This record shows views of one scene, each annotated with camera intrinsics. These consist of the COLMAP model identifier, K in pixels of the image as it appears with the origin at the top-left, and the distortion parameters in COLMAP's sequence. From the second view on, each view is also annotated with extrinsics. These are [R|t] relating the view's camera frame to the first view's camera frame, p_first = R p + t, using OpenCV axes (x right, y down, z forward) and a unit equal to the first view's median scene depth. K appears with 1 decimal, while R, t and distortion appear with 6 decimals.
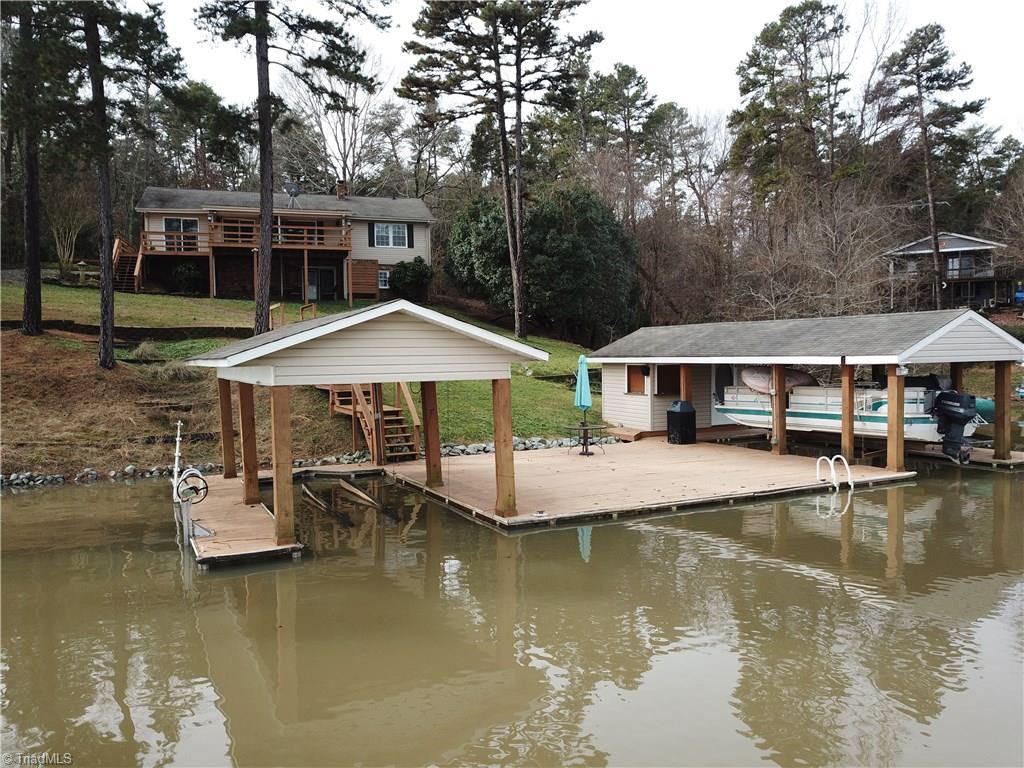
lens RADIAL K [[791.9, 0, 512.0], [0, 791.9, 384.0], [0, 0, 1]] dist [0.002268, 0.004131]
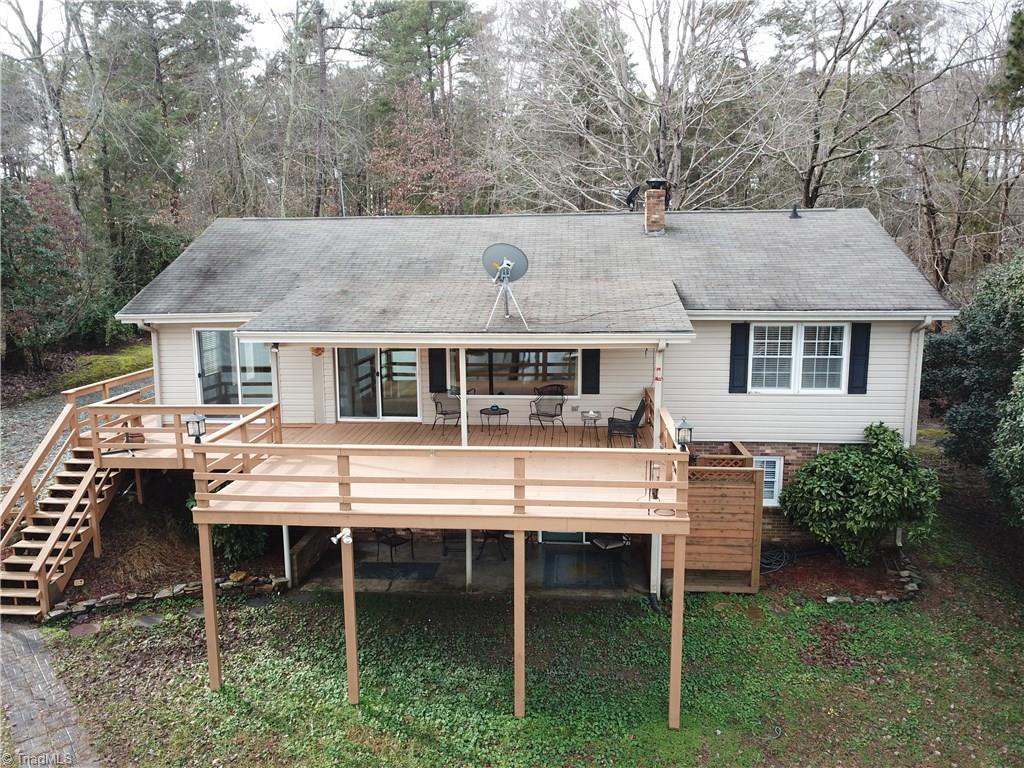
lens RADIAL K [[791.9, 0, 512.0], [0, 791.9, 384.0], [0, 0, 1]] dist [0.002268, 0.004131]
pose [[0.931653, 0.069296, -0.356681, -0.207978], [-0.022964, 0.990913, 0.132532, -0.312192], [0.362624, -0.115283, 0.924778, 0.922172]]
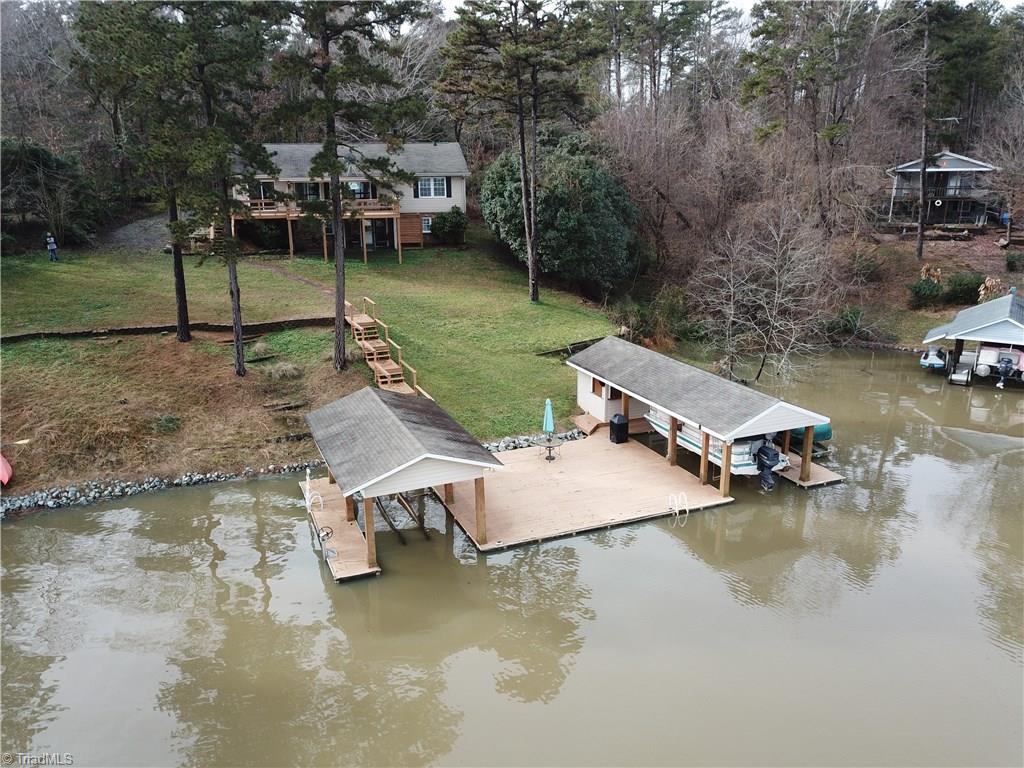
lens RADIAL K [[791.9, 0, 512.0], [0, 791.9, 384.0], [0, 0, 1]] dist [0.002268, 0.004131]
pose [[0.997770, 0.026505, -0.061265, 0.066689], [-0.011708, 0.973049, 0.230299, -0.251009], [0.065718, -0.229068, 0.971189, -0.302702]]
